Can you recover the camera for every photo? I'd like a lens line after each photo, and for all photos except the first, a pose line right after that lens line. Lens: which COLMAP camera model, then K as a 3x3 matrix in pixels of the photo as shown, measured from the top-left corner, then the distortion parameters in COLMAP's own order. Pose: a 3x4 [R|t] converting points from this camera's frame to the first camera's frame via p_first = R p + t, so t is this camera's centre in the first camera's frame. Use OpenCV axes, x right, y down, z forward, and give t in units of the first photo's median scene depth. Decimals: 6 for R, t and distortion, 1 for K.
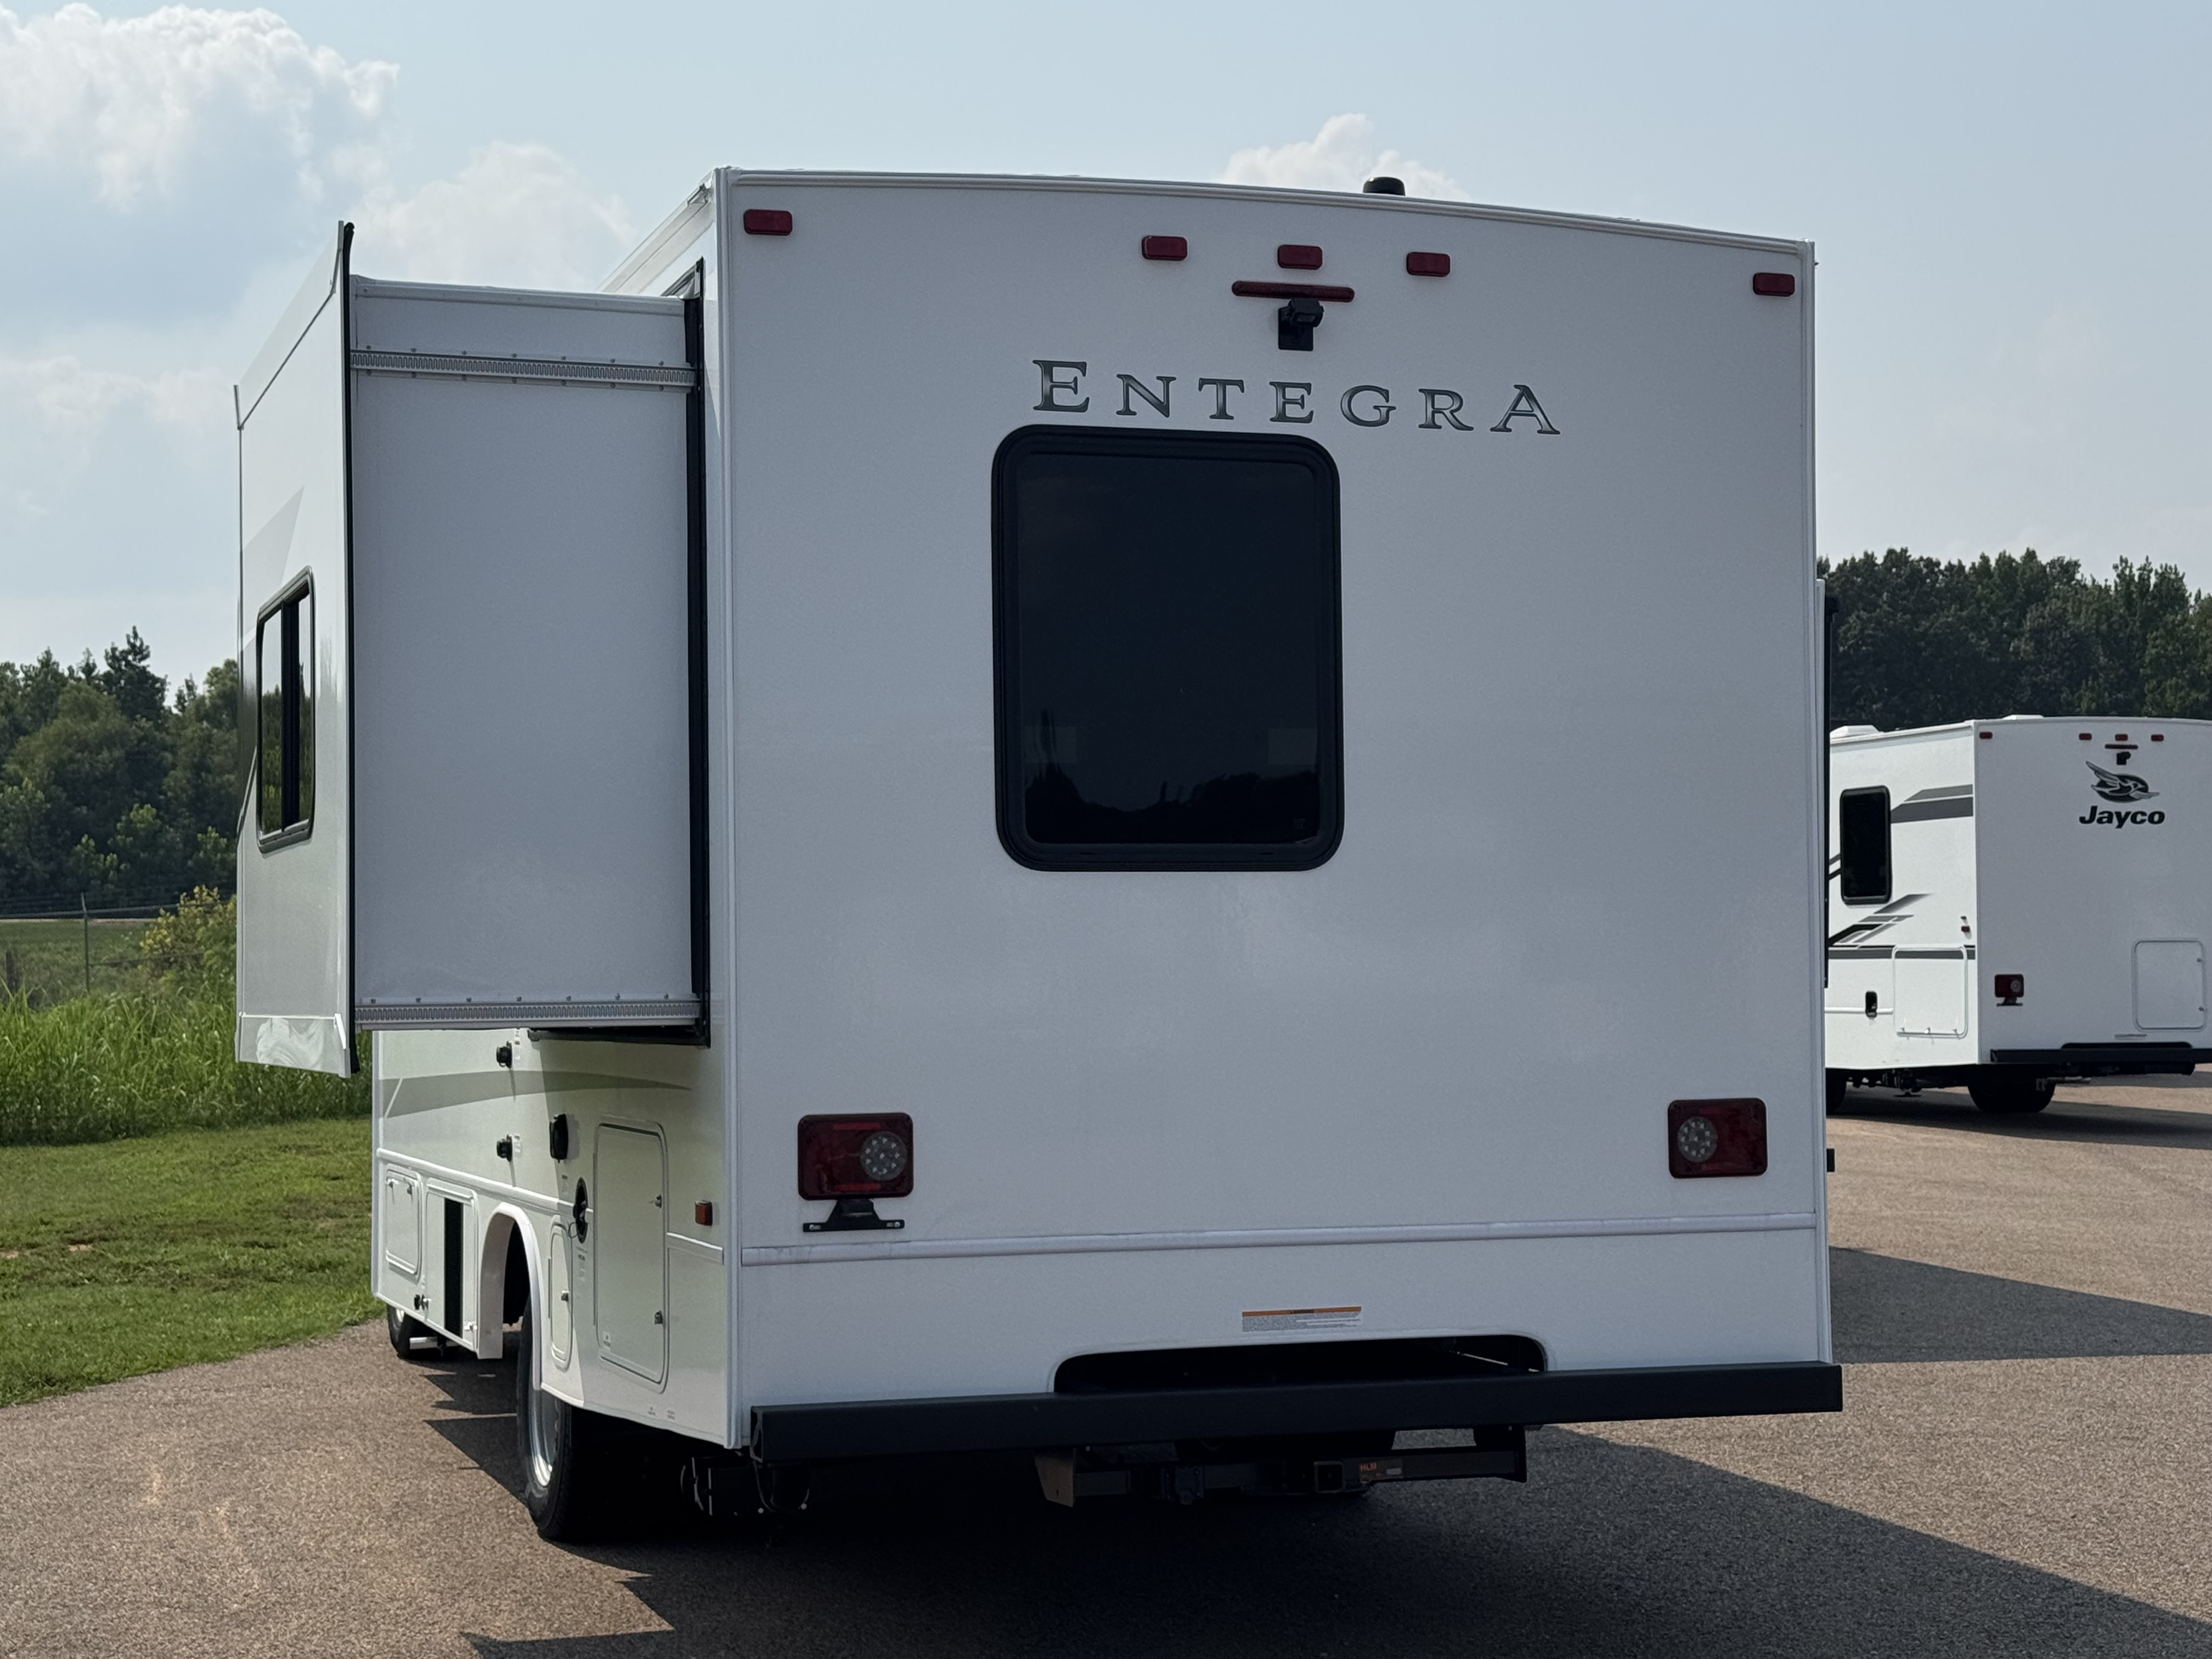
lens RADIAL K [[3598.0, 0, 1103.7], [0, 3598.0, 826.6], [0, 0, 1]] dist [0.150832, 0.000000]
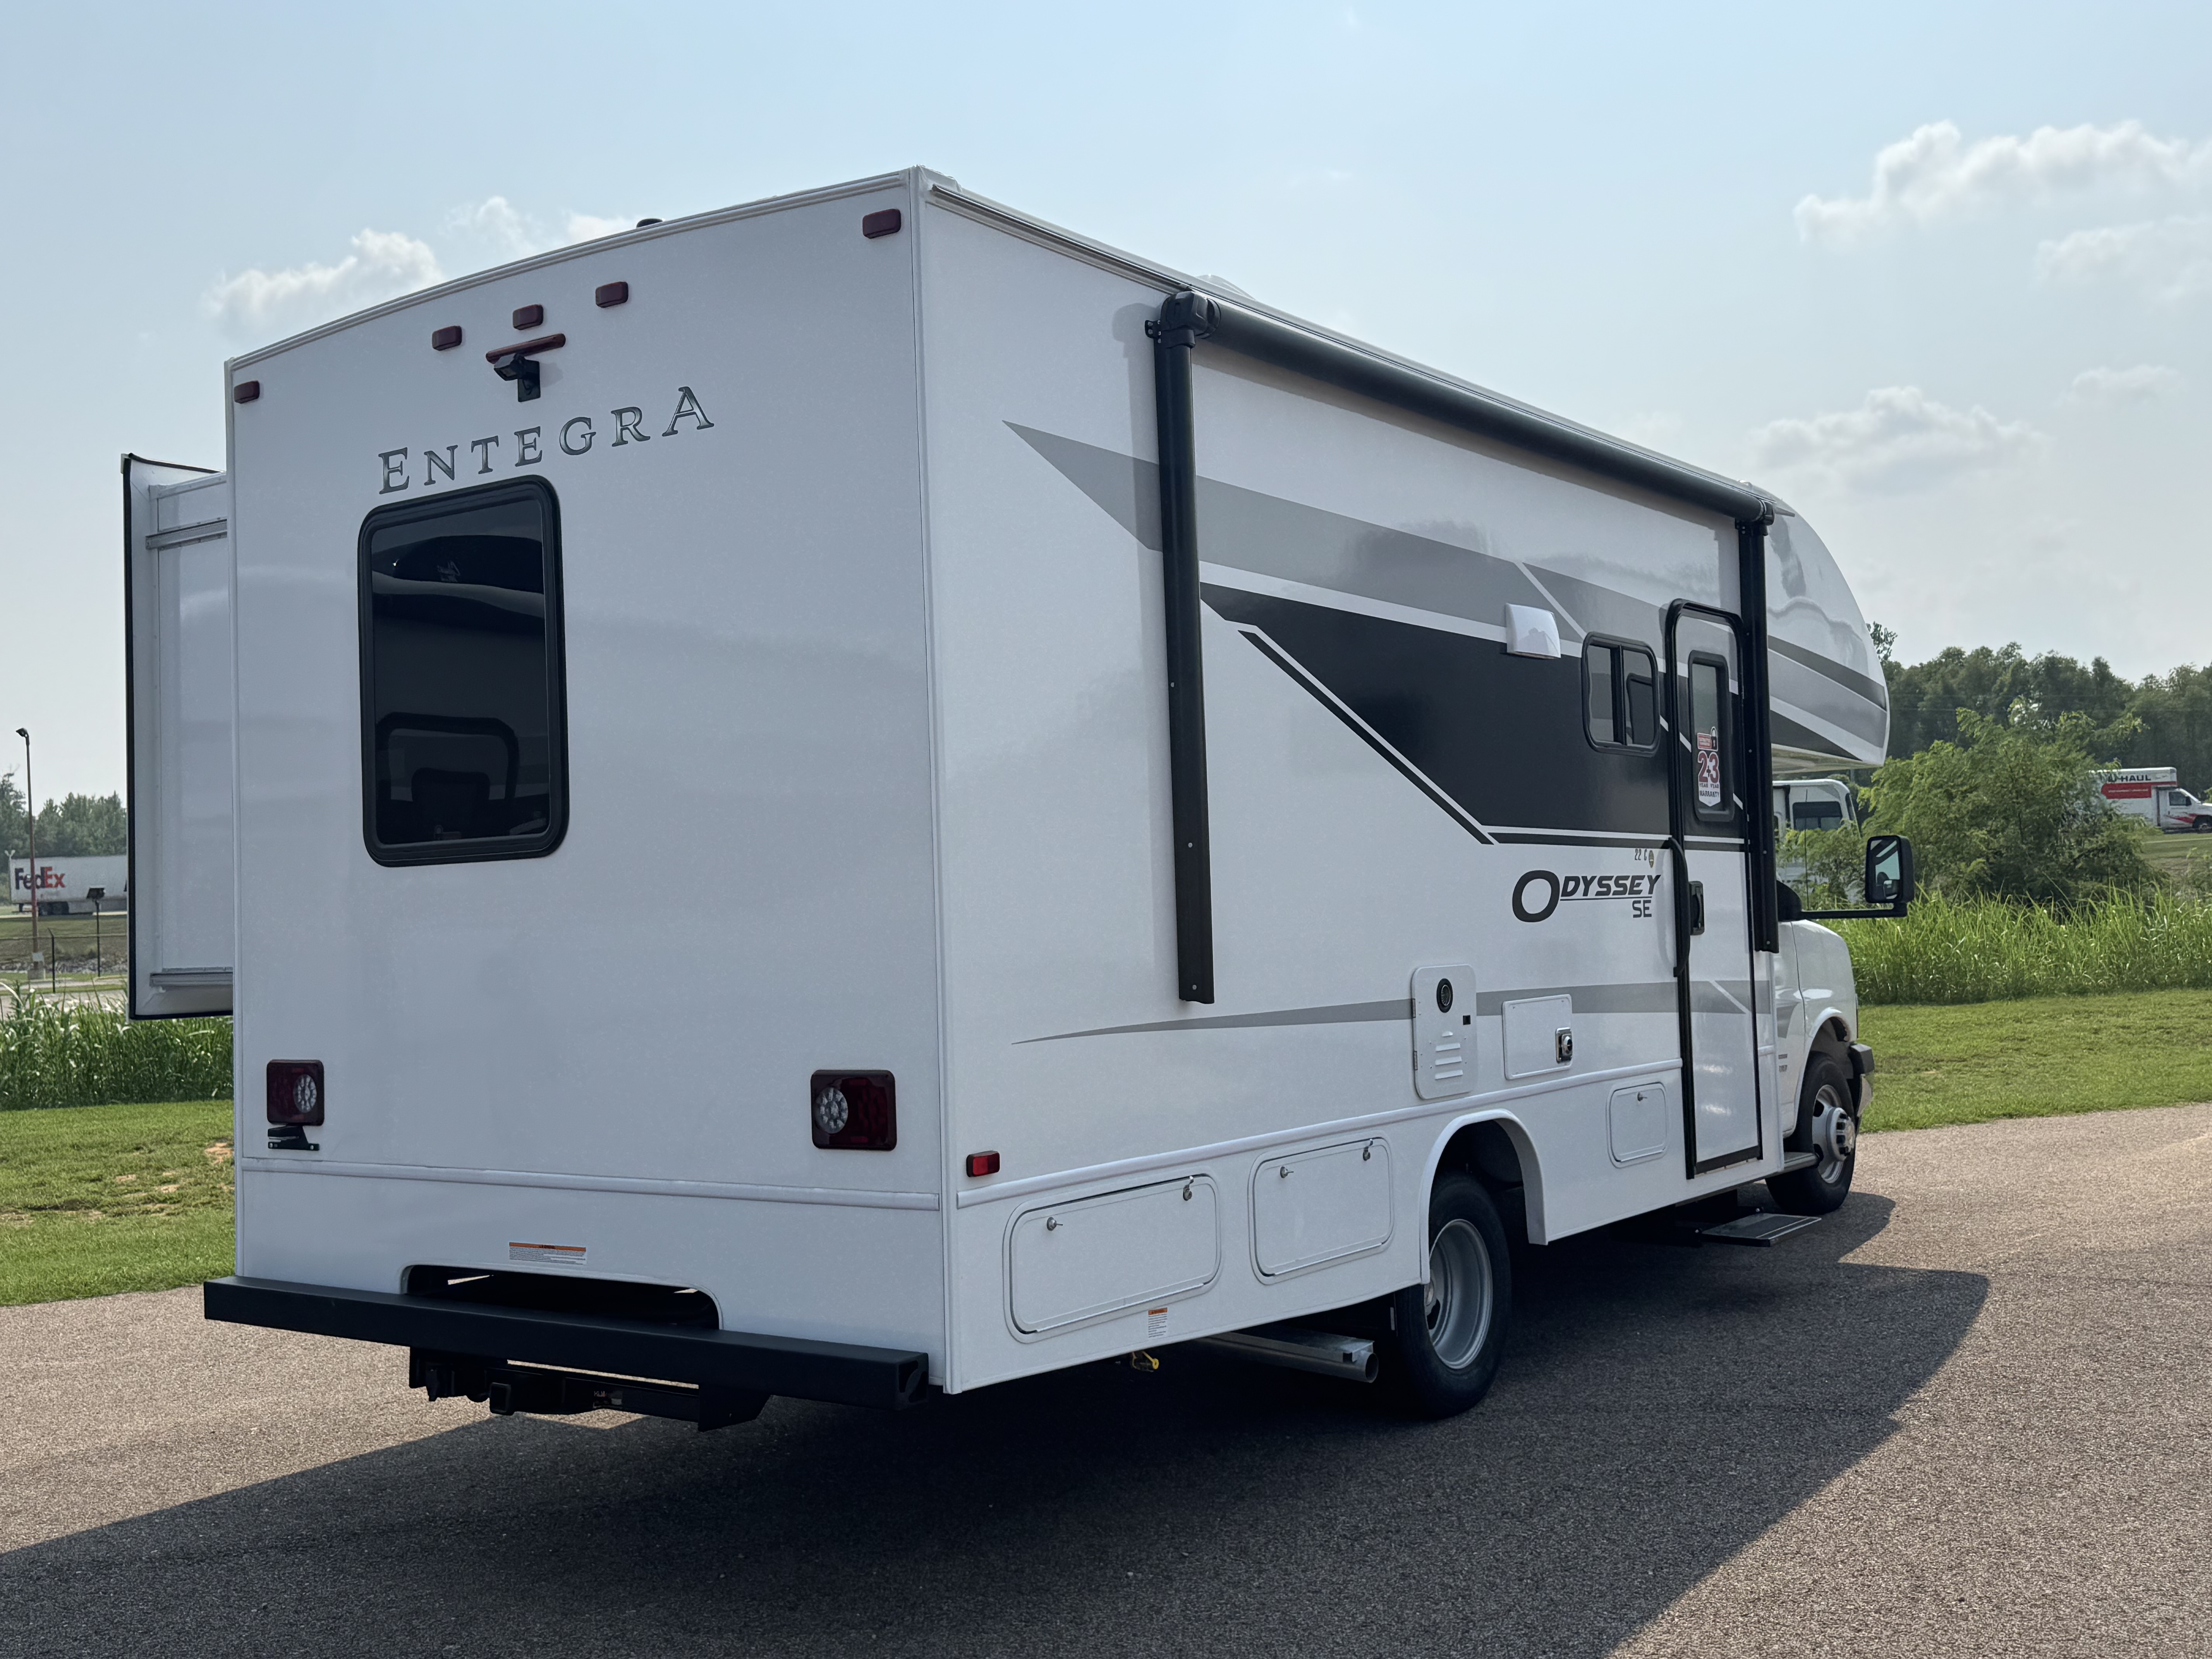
lens RADIAL K [[2277.3, 0, 1109.3], [0, 2277.3, 839.4], [0, 0, 1]] dist [0.055521, 0.000000]
pose [[0.579245, -0.040389, -0.814152, 0.740762], [0.057126, 0.998327, -0.008882, 0.022959], [0.813149, -0.041365, 0.580584, 0.724269]]
